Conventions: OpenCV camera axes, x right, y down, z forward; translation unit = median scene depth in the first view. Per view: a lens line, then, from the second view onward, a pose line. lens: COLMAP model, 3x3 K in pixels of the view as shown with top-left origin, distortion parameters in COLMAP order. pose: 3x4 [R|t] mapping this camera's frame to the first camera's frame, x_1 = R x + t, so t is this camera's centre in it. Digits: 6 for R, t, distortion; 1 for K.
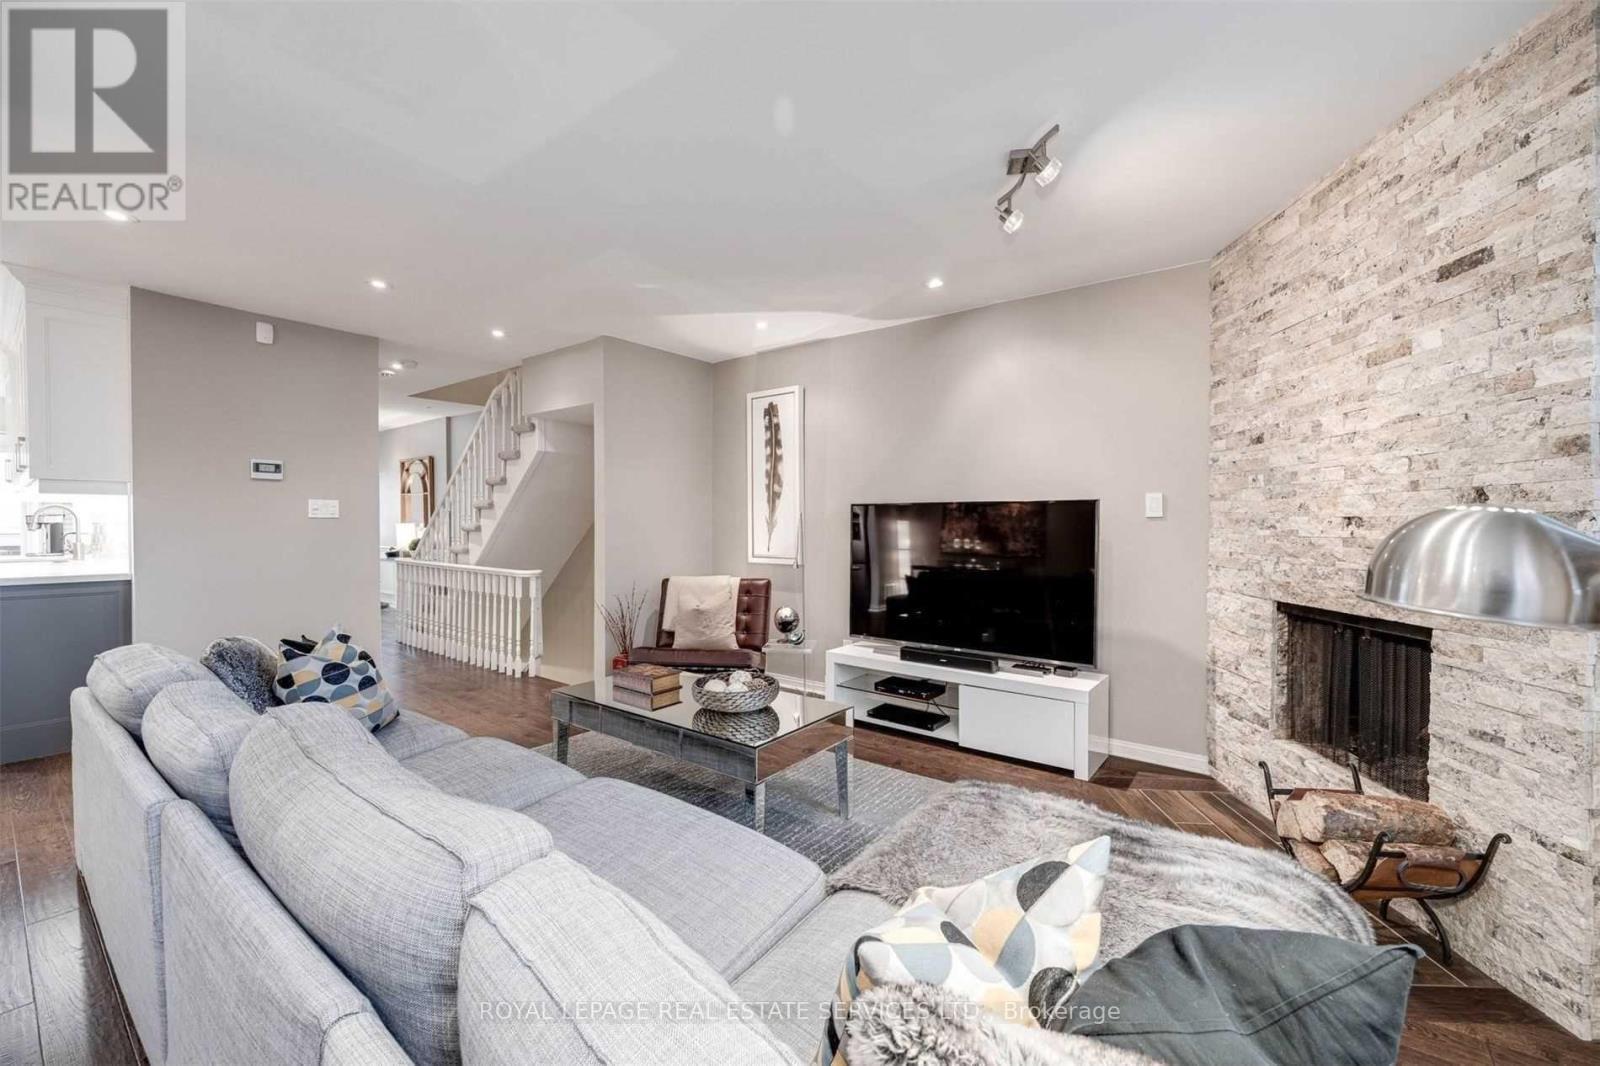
lens RADIAL K [[640.2, 0, 800.0], [0, 640.2, 533.0], [0, 0, 1]] dist [-0.002178, 0.000149]
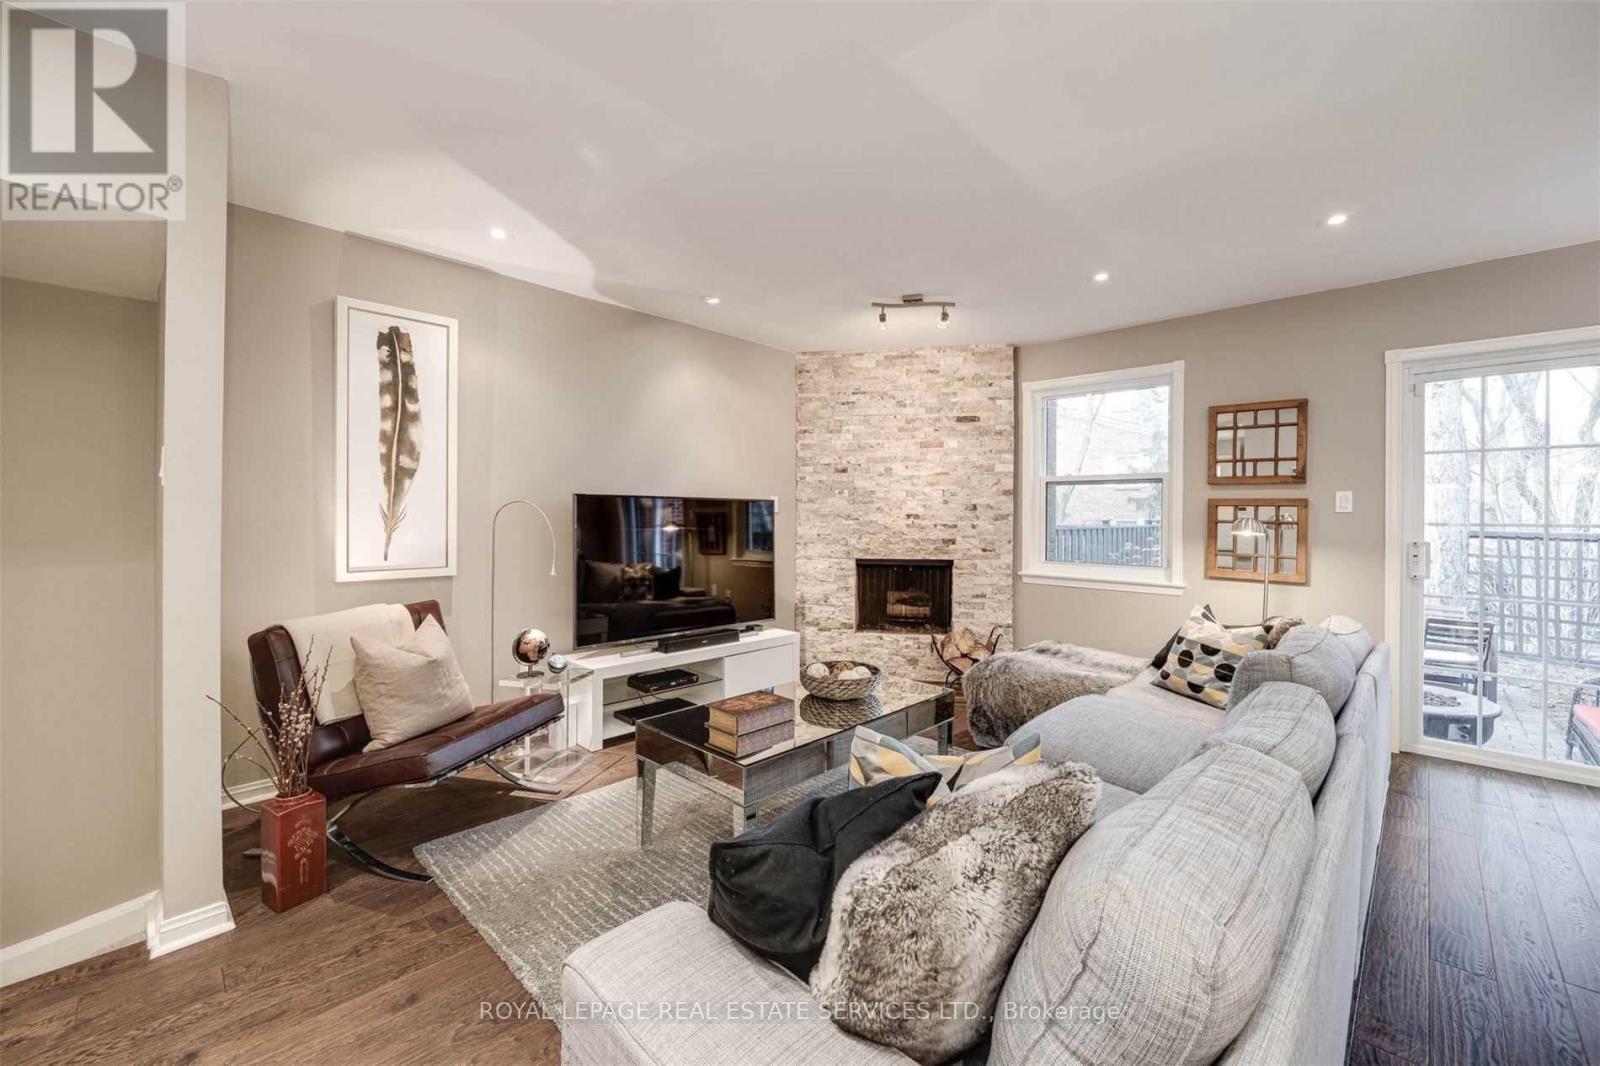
lens RADIAL K [[645.0, 0, 812.6], [0, 645.0, 516.8], [0, 0, 1]] dist [-0.000423, 0.000087]
pose [[0.109558, -0.002366, 0.993978, -1.087235], [0.009901, 0.999950, 0.001289, -0.018831], [-0.993931, 0.009700, 0.109576, 0.878330]]
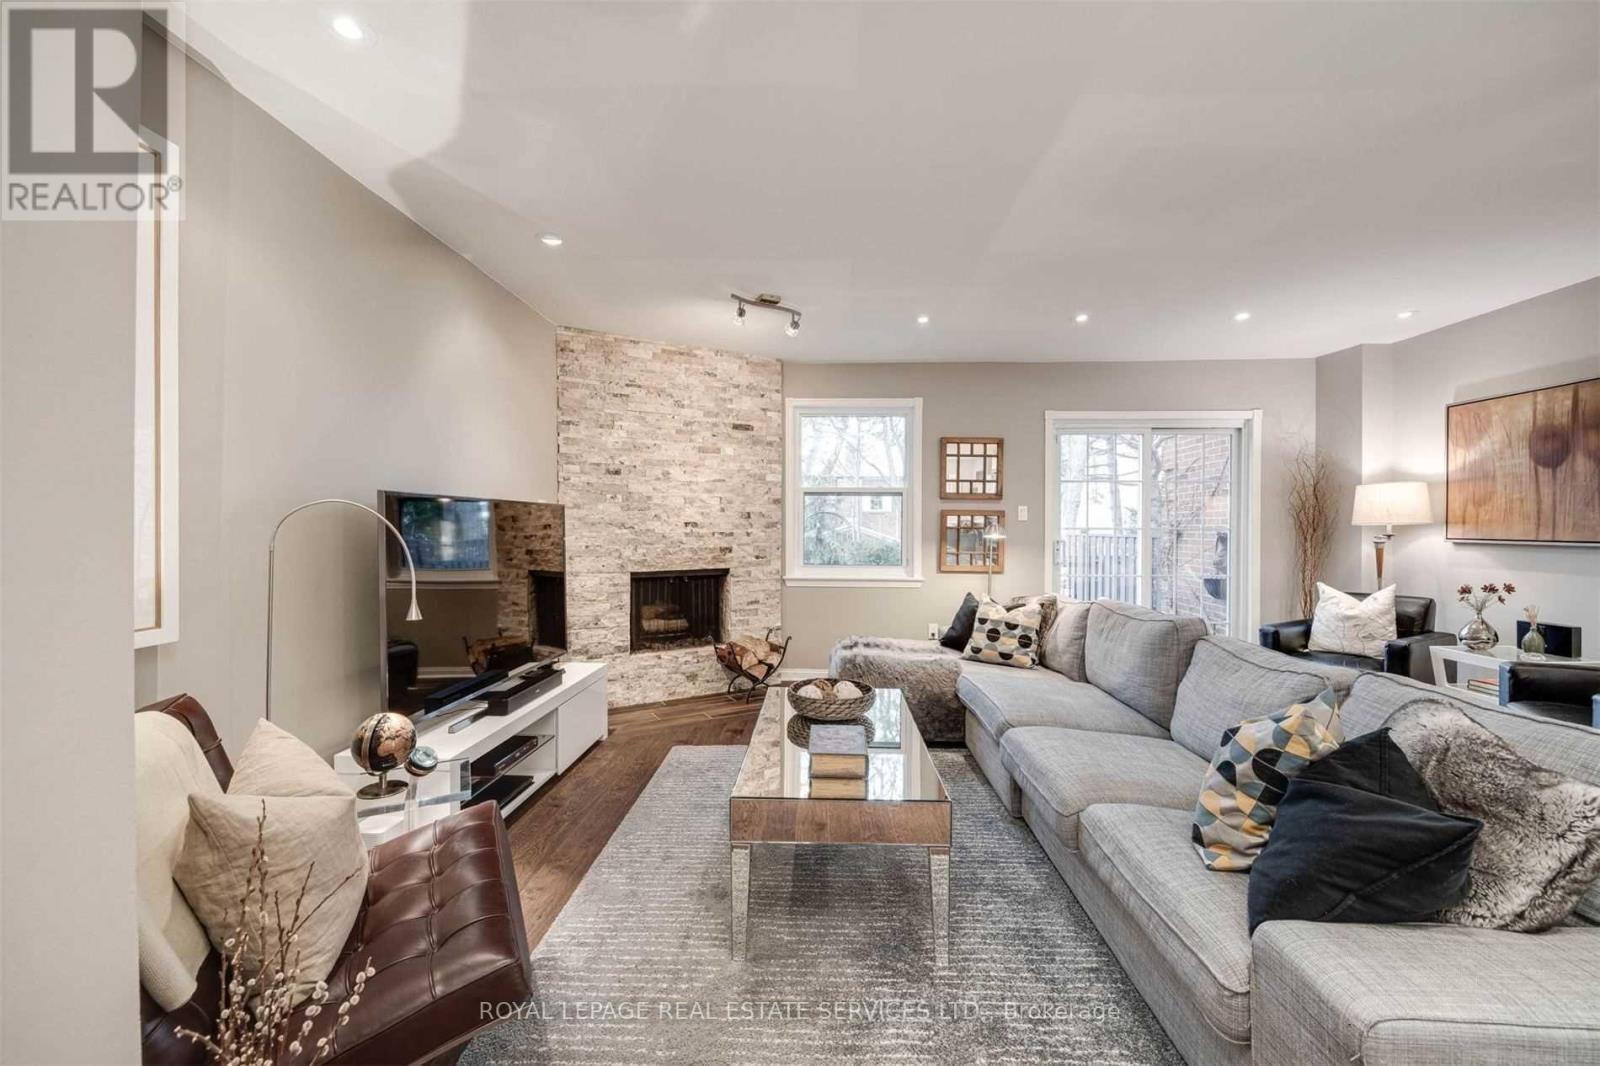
lens RADIAL K [[640.2, 0, 800.0], [0, 640.2, 533.0], [0, 0, 1]] dist [-0.002178, 0.000149]
pose [[-0.571856, -0.013430, 0.820244, -0.825521], [0.009716, 0.999685, 0.023142, -0.028351], [-0.820297, 0.021203, -0.571545, 1.514924]]
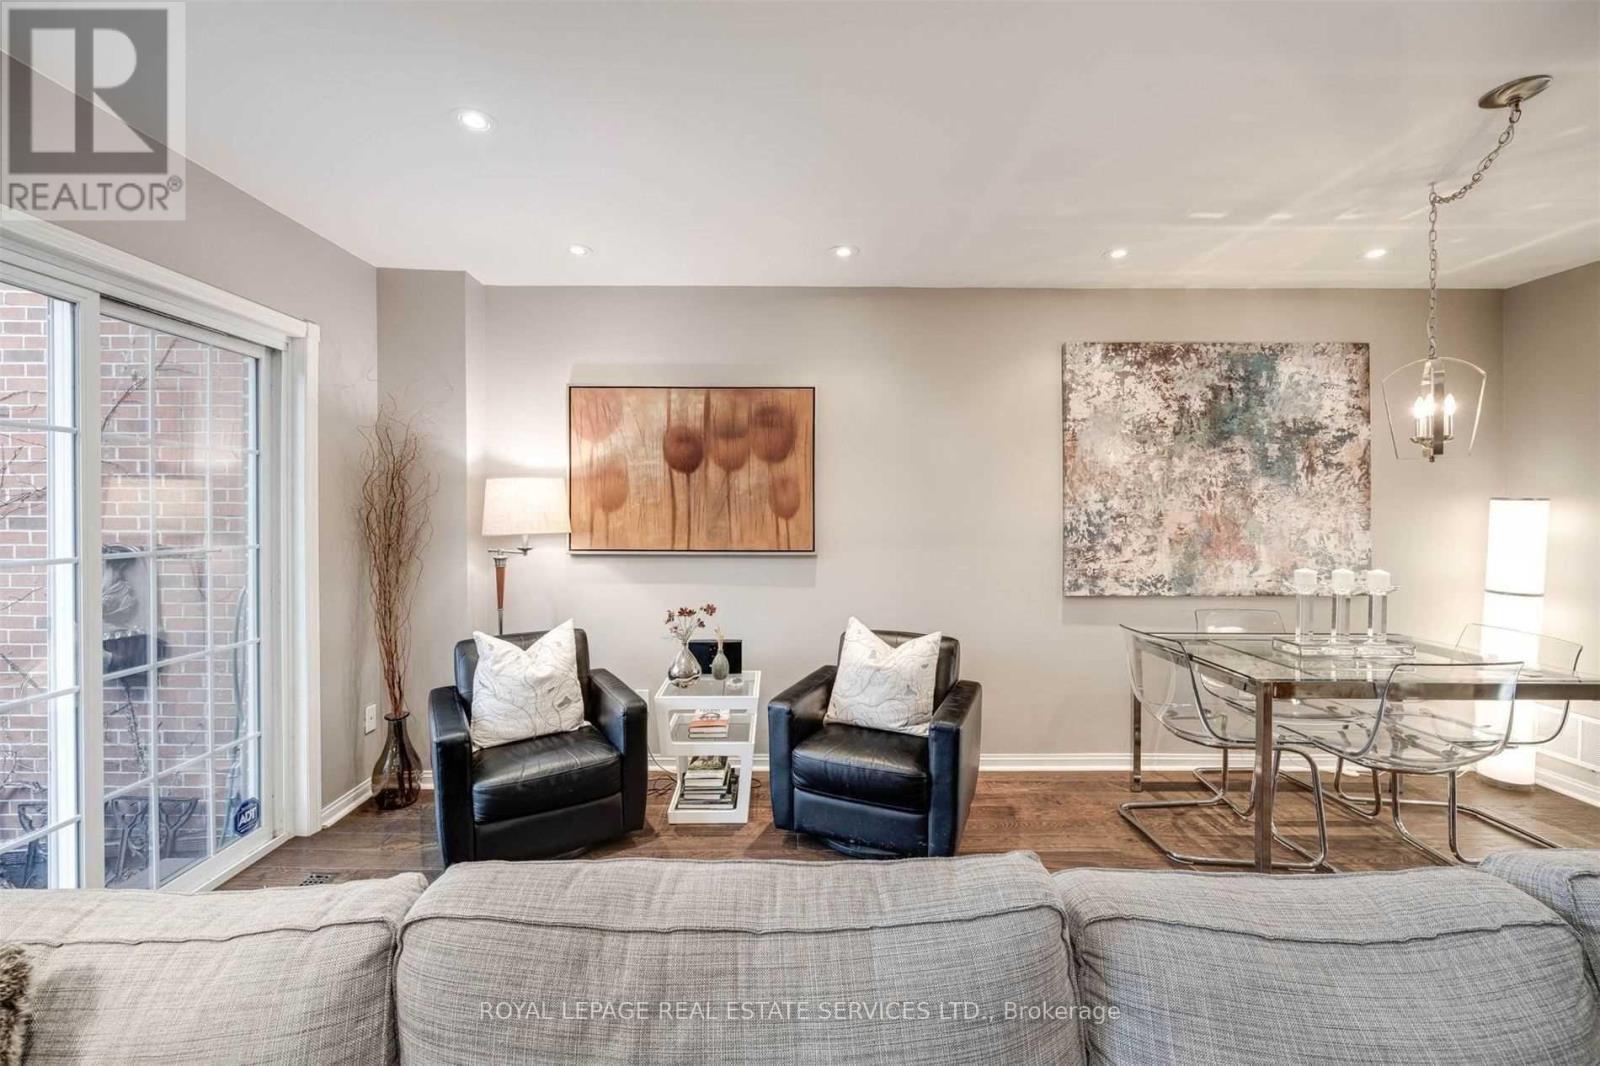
lens RADIAL K [[627.2, 0, 790.4], [0, 627.2, 512.5], [0, 0, 1]] dist [-0.001282, -0.000060]
pose [[-0.789774, -0.002365, -0.613393, -0.091950], [-0.015440, 0.999752, 0.016025, -0.059651], [0.613203, 0.022127, -0.789615, 0.648054]]
